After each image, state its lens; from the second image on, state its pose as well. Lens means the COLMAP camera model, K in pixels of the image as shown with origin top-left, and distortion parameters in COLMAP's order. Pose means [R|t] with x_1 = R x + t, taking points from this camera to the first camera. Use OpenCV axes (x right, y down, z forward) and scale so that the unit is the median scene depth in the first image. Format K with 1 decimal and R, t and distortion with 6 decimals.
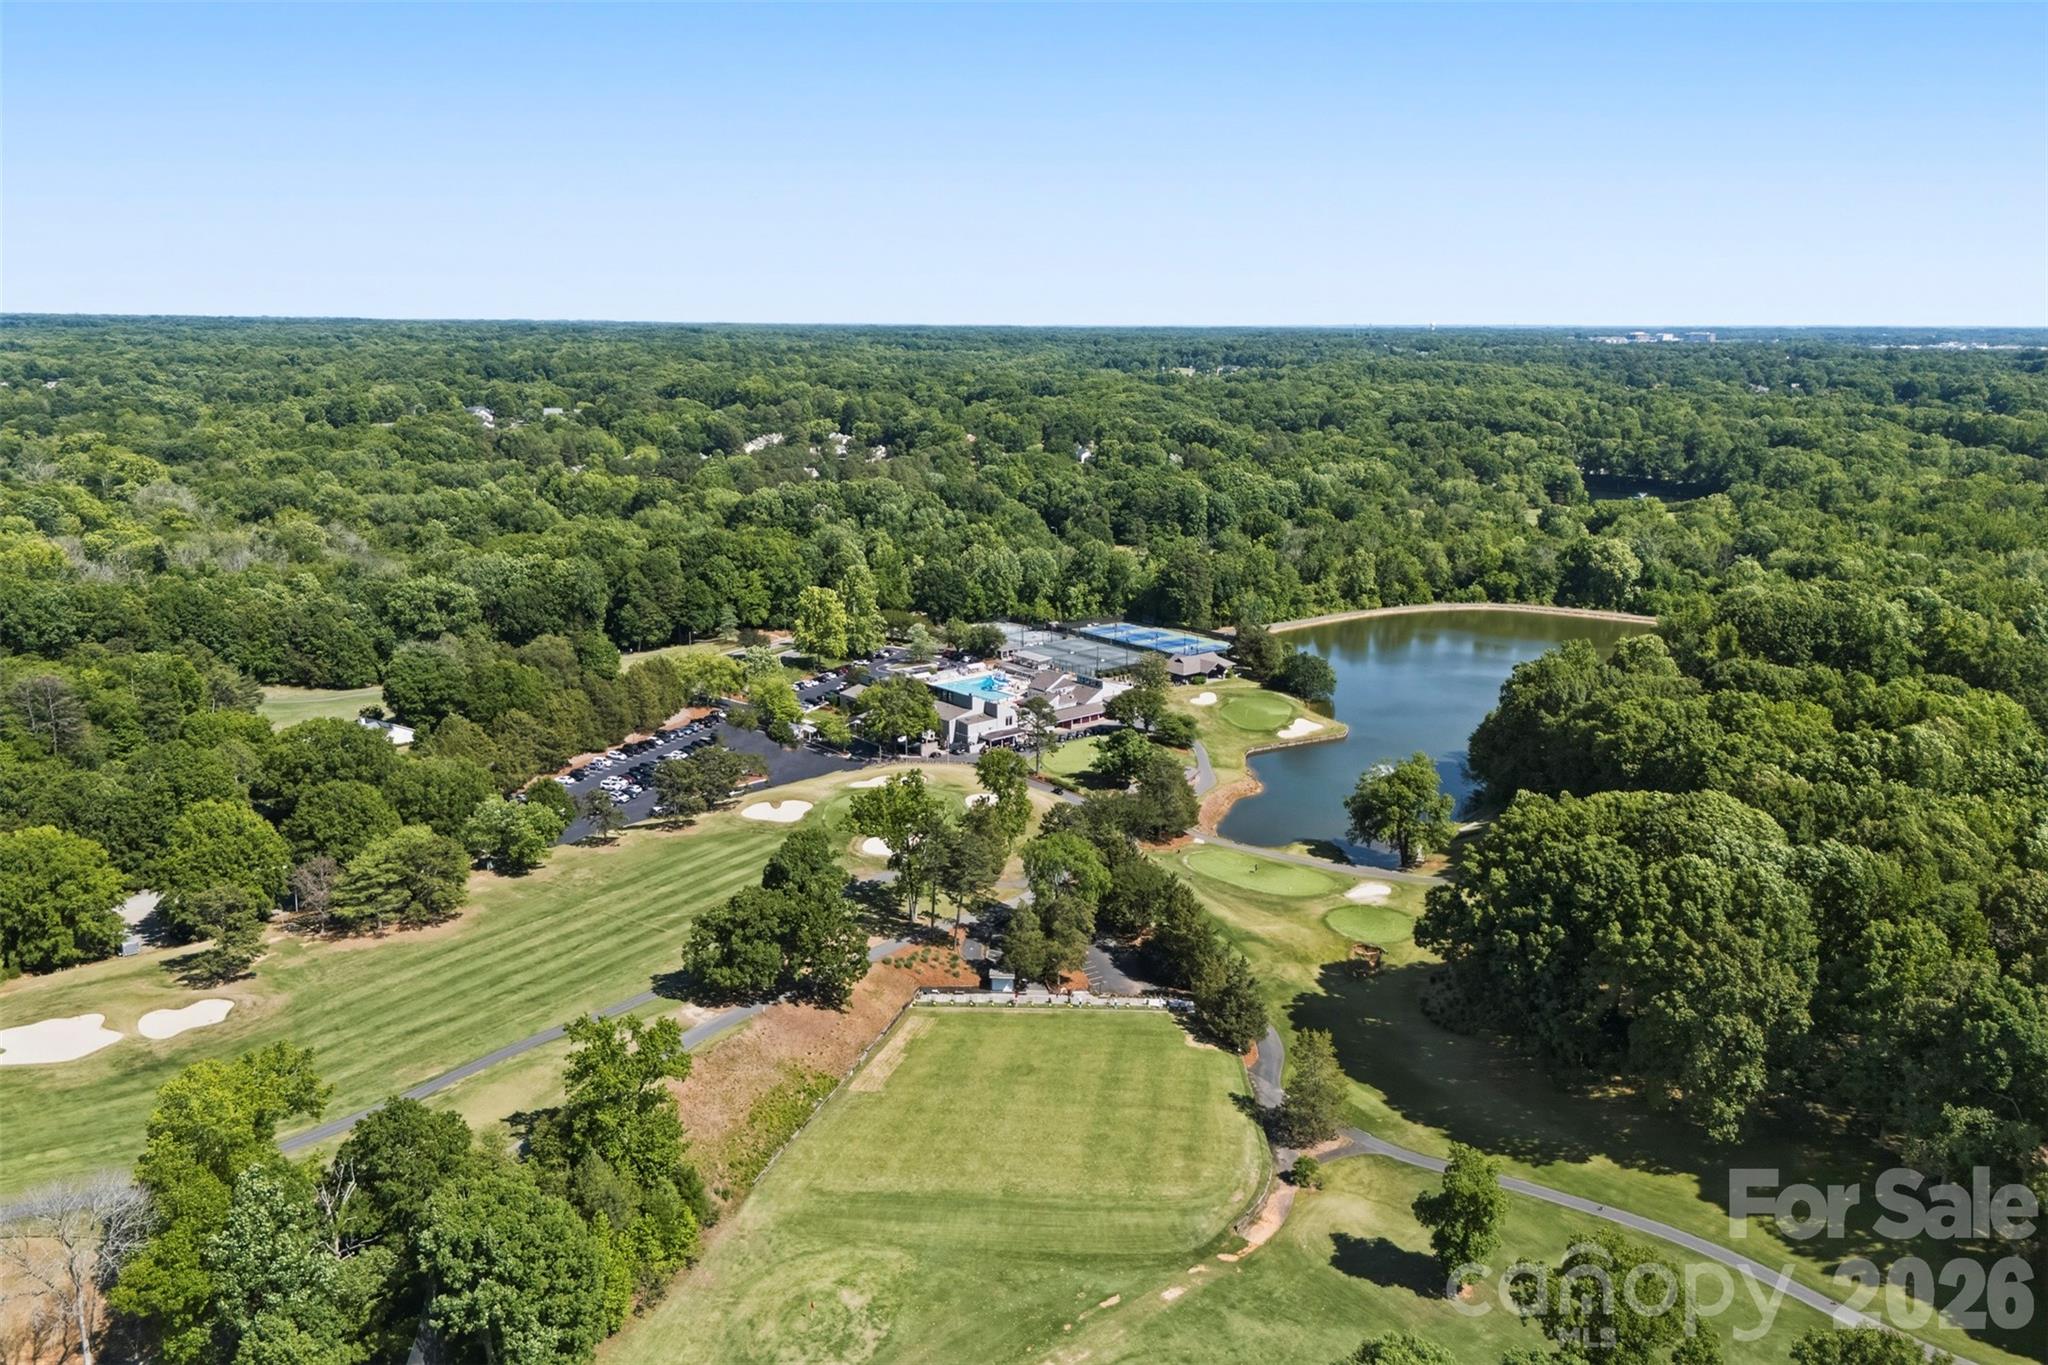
lens RADIAL K [[1385.8, 0, 980.4], [0, 1385.8, 681.3], [0, 0, 1]] dist [0.076303, -0.090371]
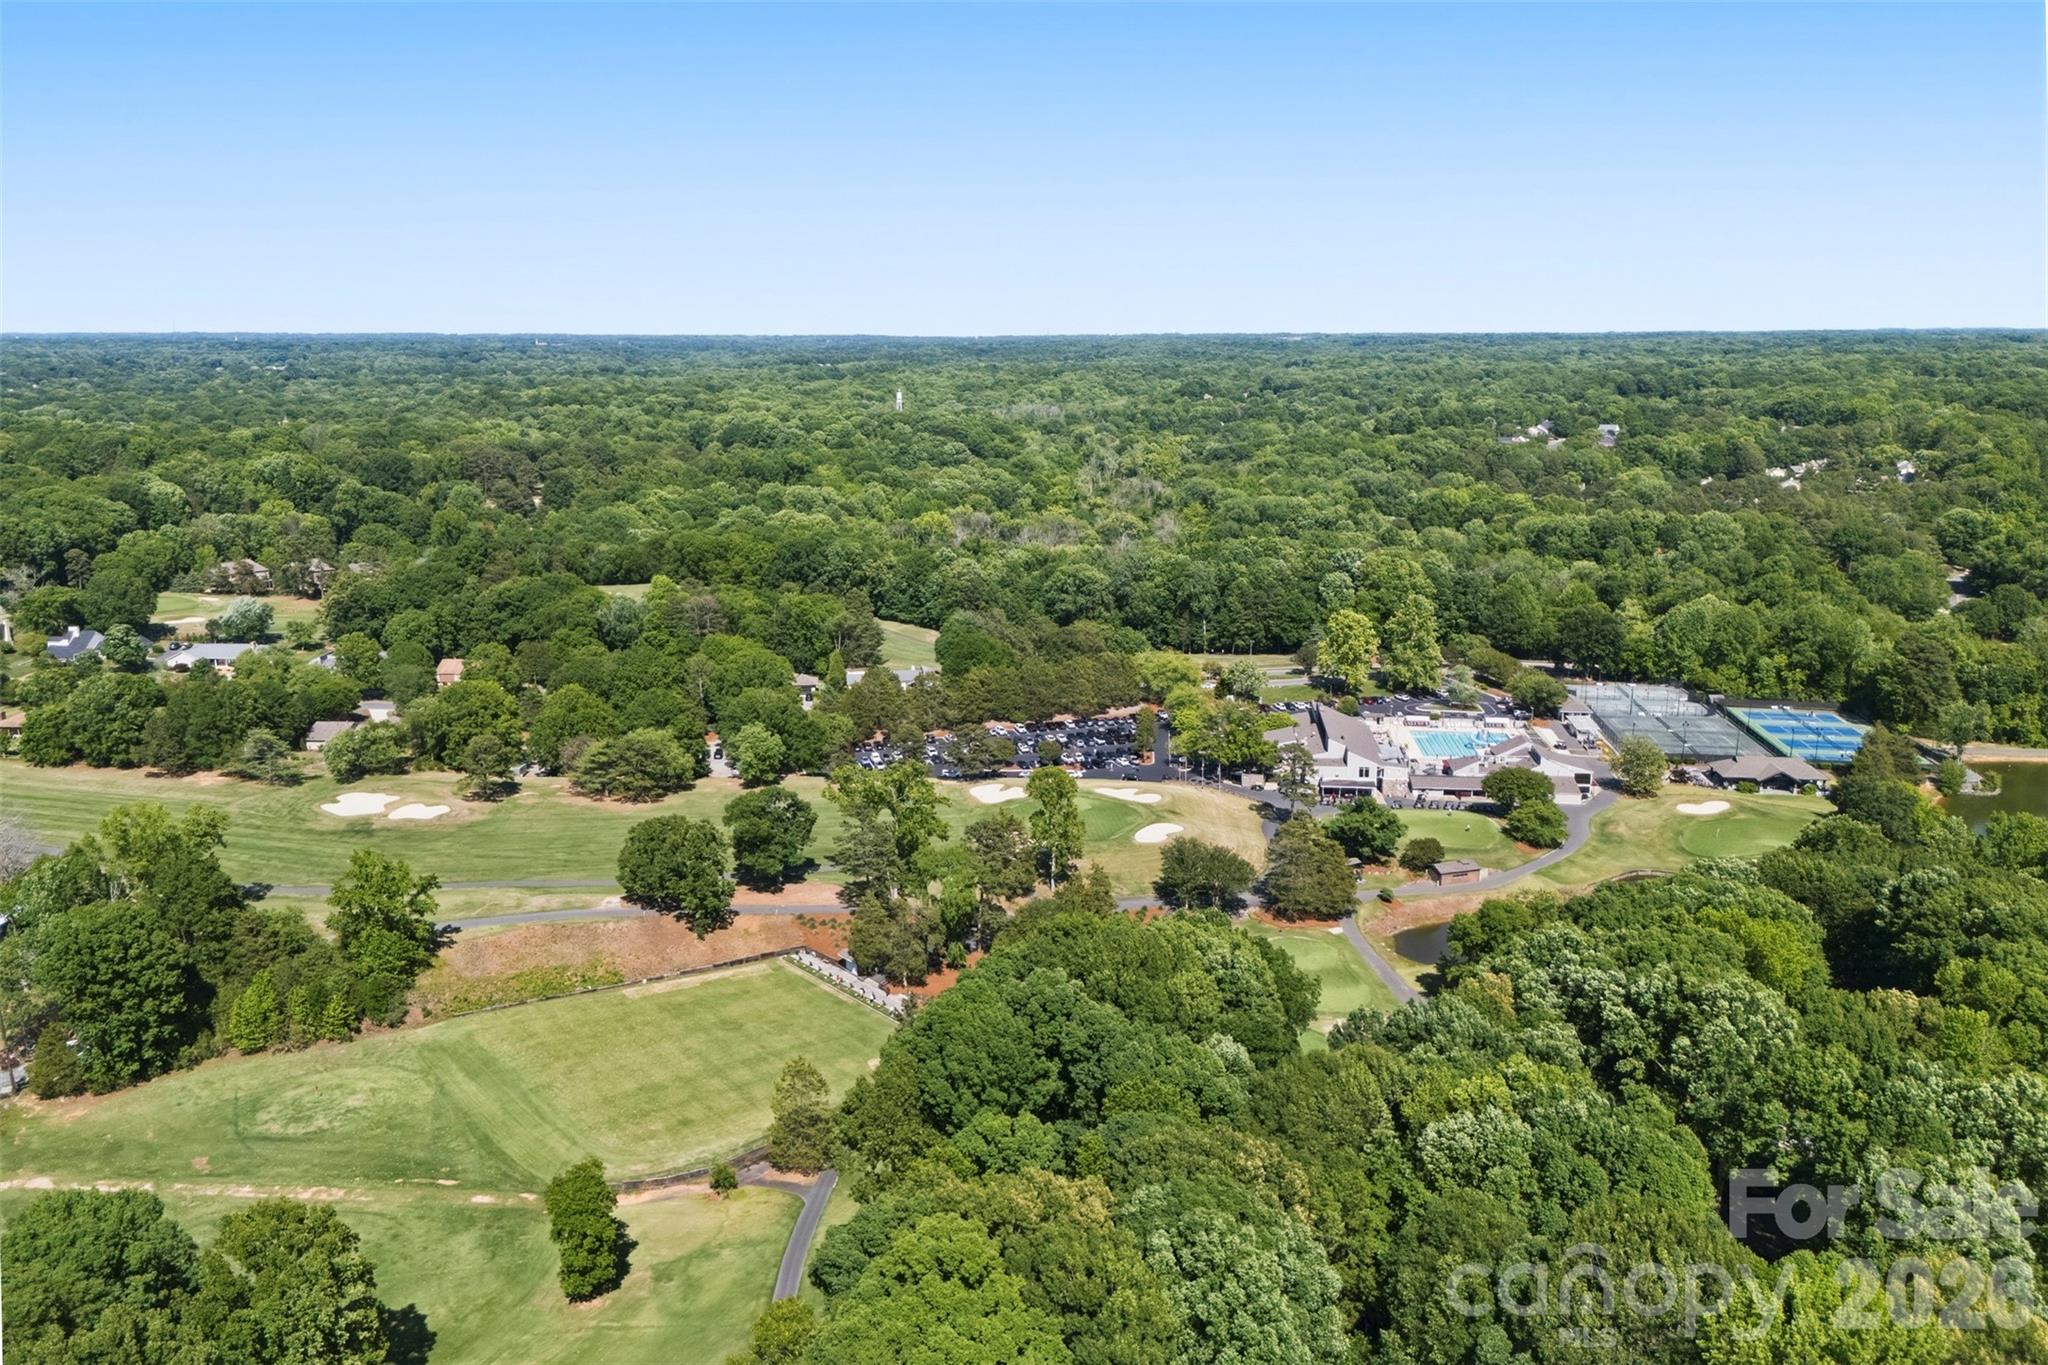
lens RADIAL K [[1385.8, 0, 980.4], [0, 1385.8, 681.3], [0, 0, 1]] dist [0.076303, -0.090371]
pose [[0.704401, 0.158532, -0.691872, 0.752501], [-0.164247, 0.984689, 0.058406, -0.068317], [0.690538, 0.072497, 0.719654, 0.295366]]
